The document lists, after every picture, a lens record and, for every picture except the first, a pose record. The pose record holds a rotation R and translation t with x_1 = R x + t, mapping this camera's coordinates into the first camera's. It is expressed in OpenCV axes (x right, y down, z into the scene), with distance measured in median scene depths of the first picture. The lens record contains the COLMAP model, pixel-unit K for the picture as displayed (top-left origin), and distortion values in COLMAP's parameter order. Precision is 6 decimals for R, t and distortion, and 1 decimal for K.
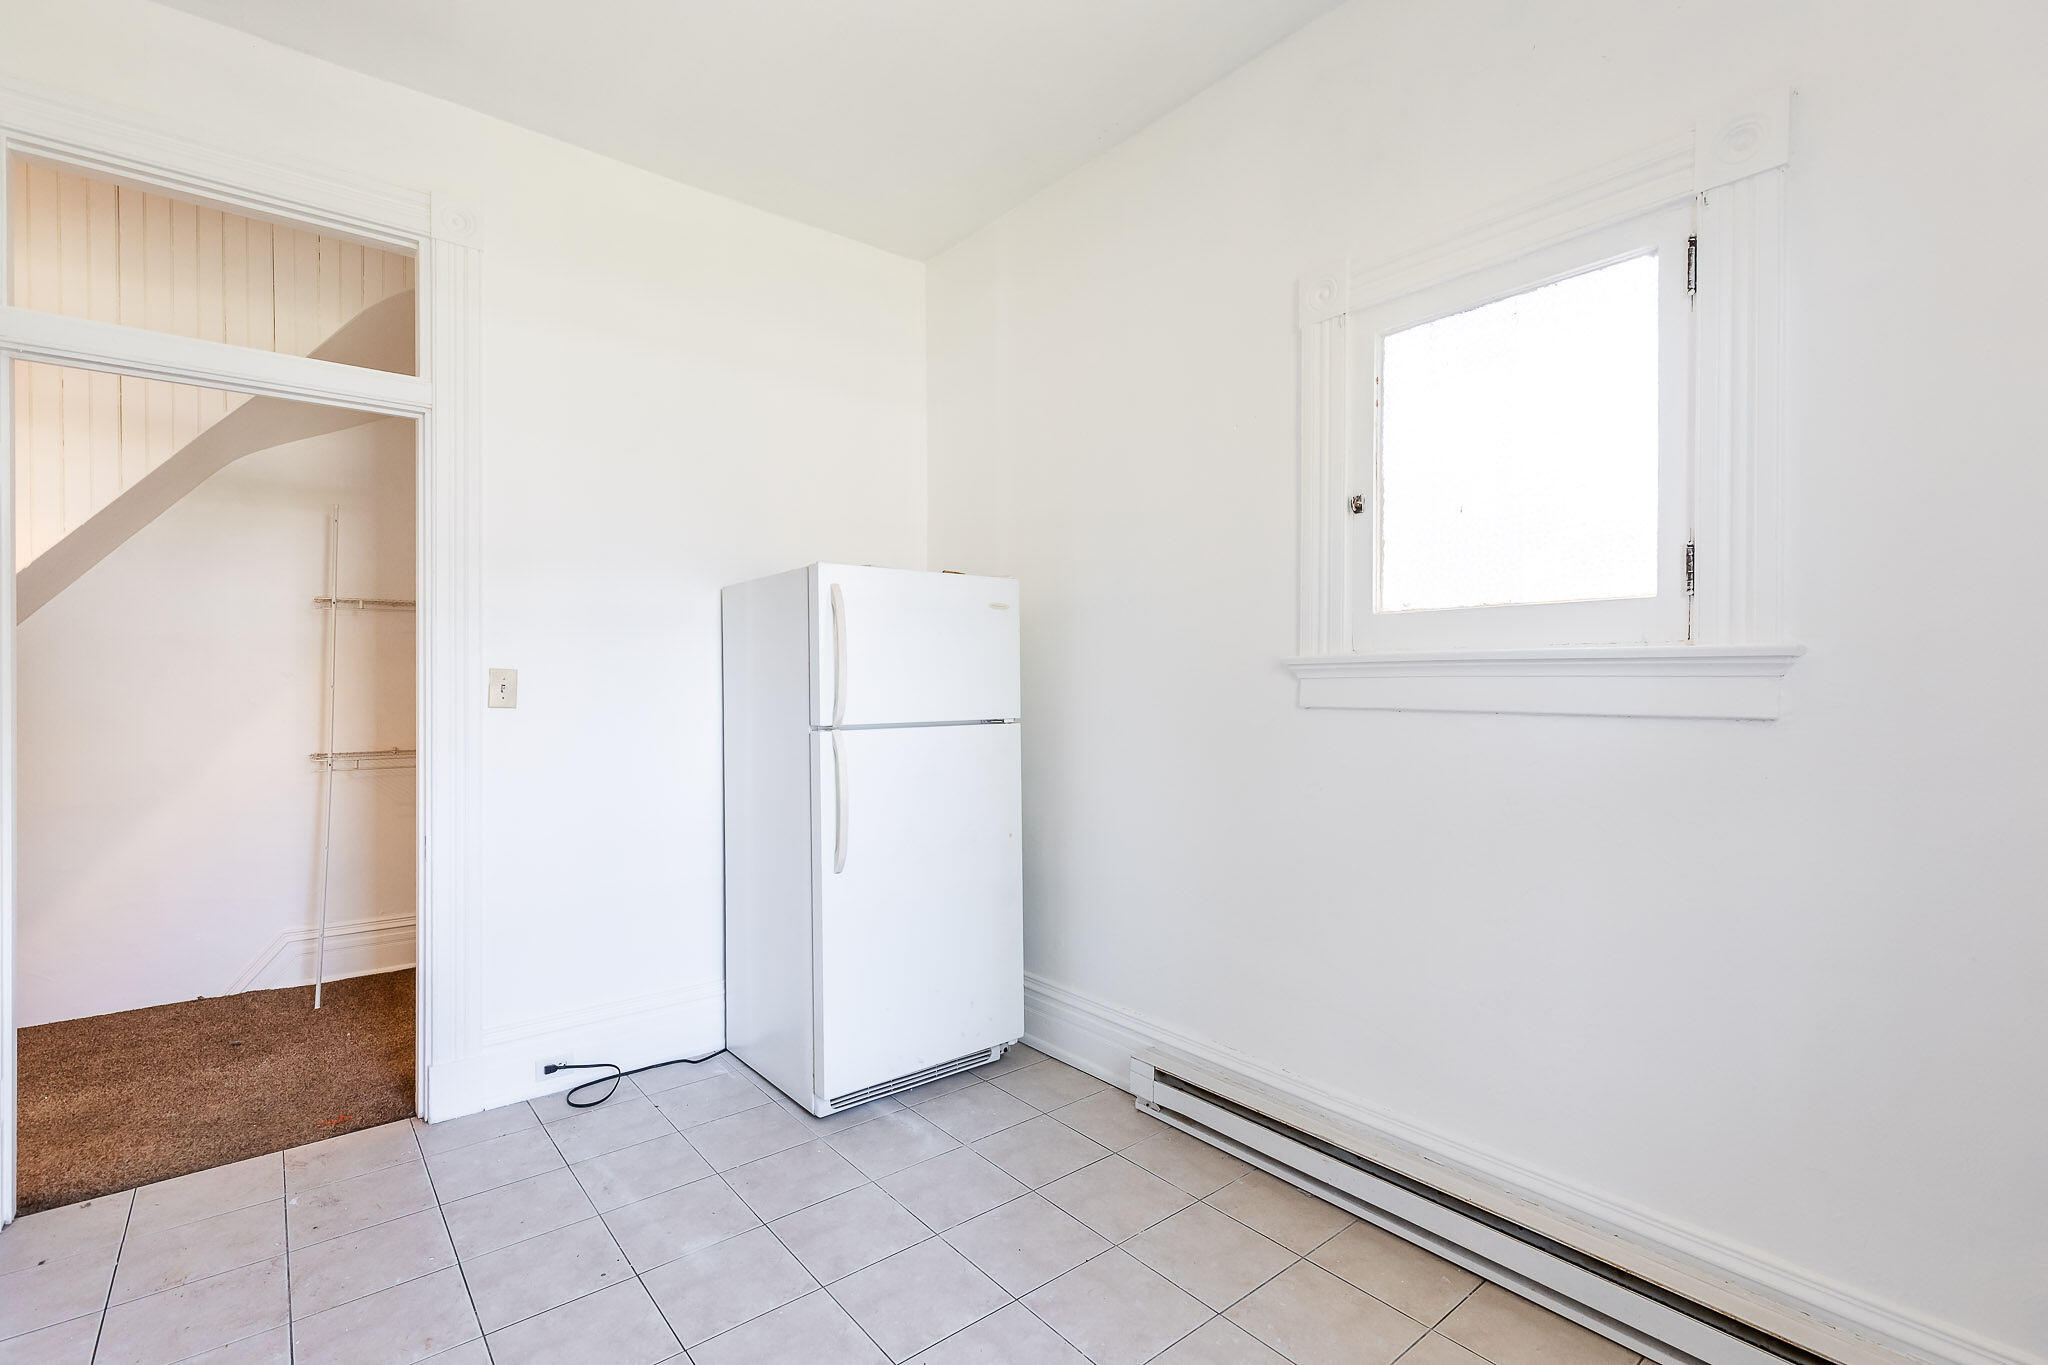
lens RADIAL K [[919.0, 0, 1014.0], [0, 919.0, 686.9], [0, 0, 1]] dist [0.013164, -0.000332]
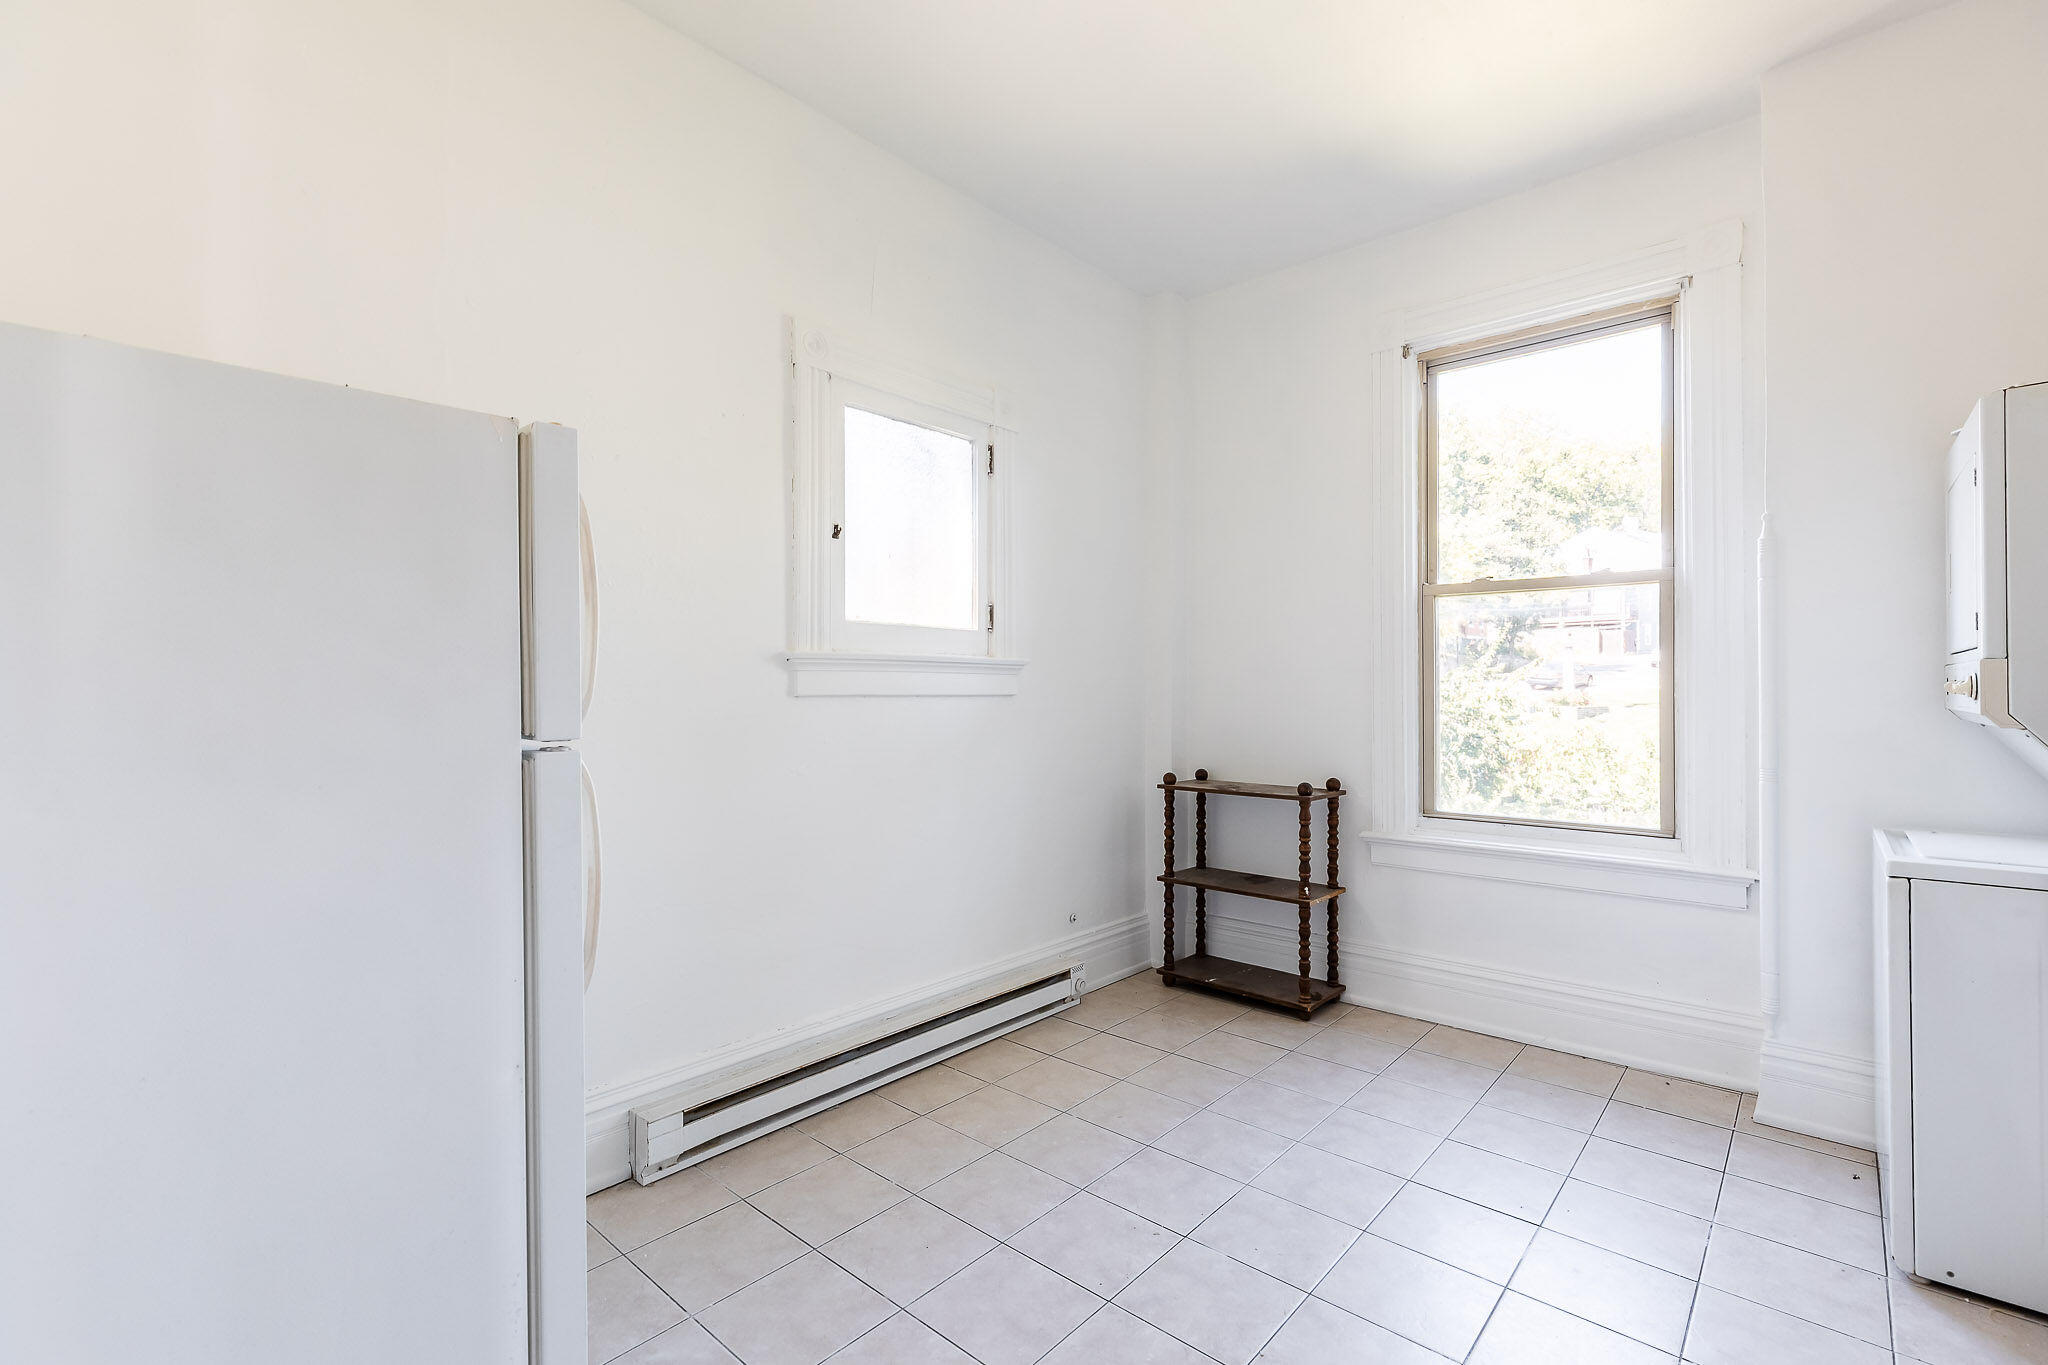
lens RADIAL K [[919.0, 0, 1014.9], [0, 919.0, 683.9], [0, 0, 1]] dist [0.013164, -0.000332]
pose [[-0.155598, 0.004722, 0.987809, -0.947878], [0.000734, 0.999989, -0.004665, 0.014132], [-0.987820, -0.000001, -0.155599, 1.024000]]
